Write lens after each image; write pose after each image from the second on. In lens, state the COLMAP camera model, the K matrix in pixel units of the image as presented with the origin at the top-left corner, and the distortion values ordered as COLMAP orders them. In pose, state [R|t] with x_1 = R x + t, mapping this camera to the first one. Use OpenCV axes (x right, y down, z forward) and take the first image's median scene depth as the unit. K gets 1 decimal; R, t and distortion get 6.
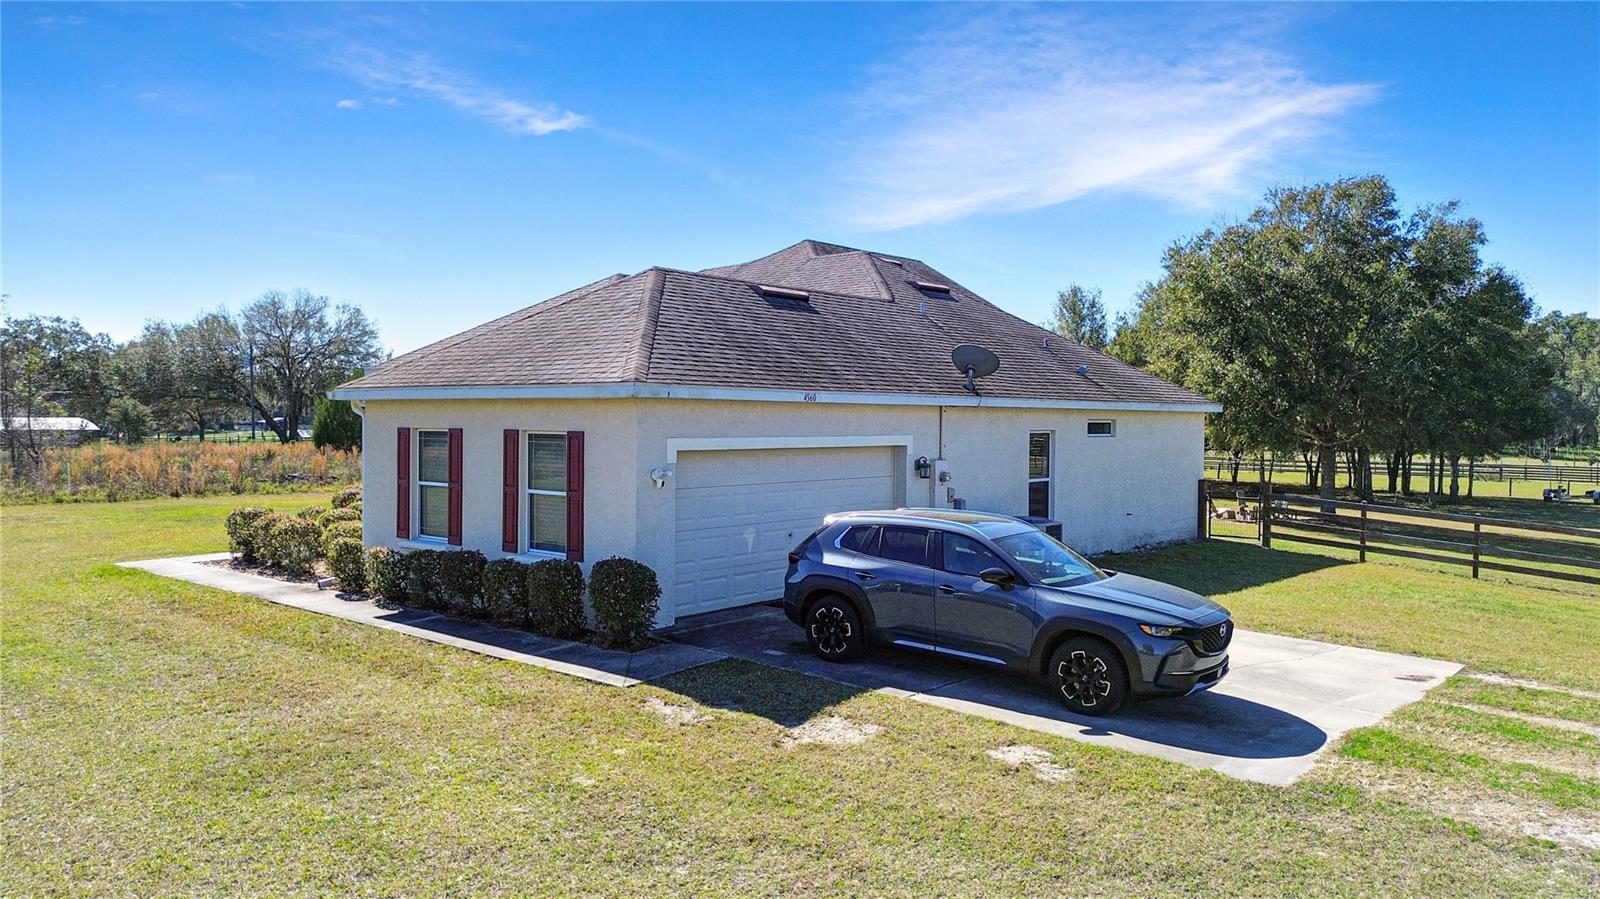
lens RADIAL K [[1132.7, 0, 800.0], [0, 1132.7, 449.5], [0, 0, 1]] dist [0.050898, -0.054084]
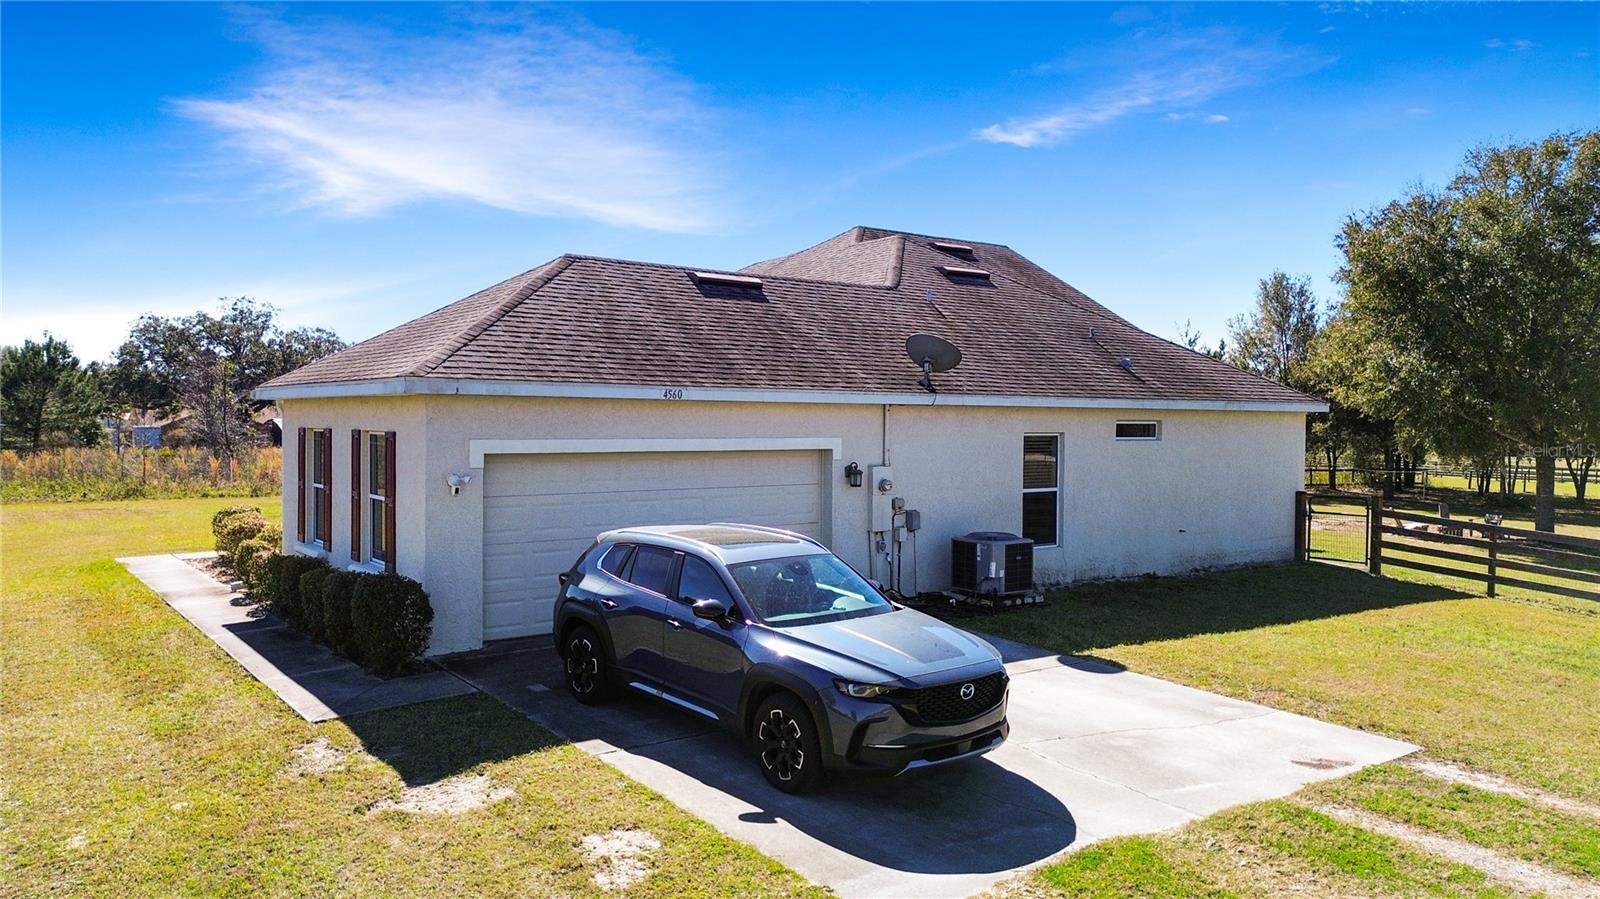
lens RADIAL K [[1115.5, 0, 879.6], [0, 1115.5, 445.9], [0, 0, 1]] dist [0.050962, -0.045930]
pose [[0.976847, 0.005601, -0.213867, 0.305849], [-0.006570, 0.999971, -0.003821, -0.003109], [0.213840, 0.005138, 0.976855, 0.159564]]
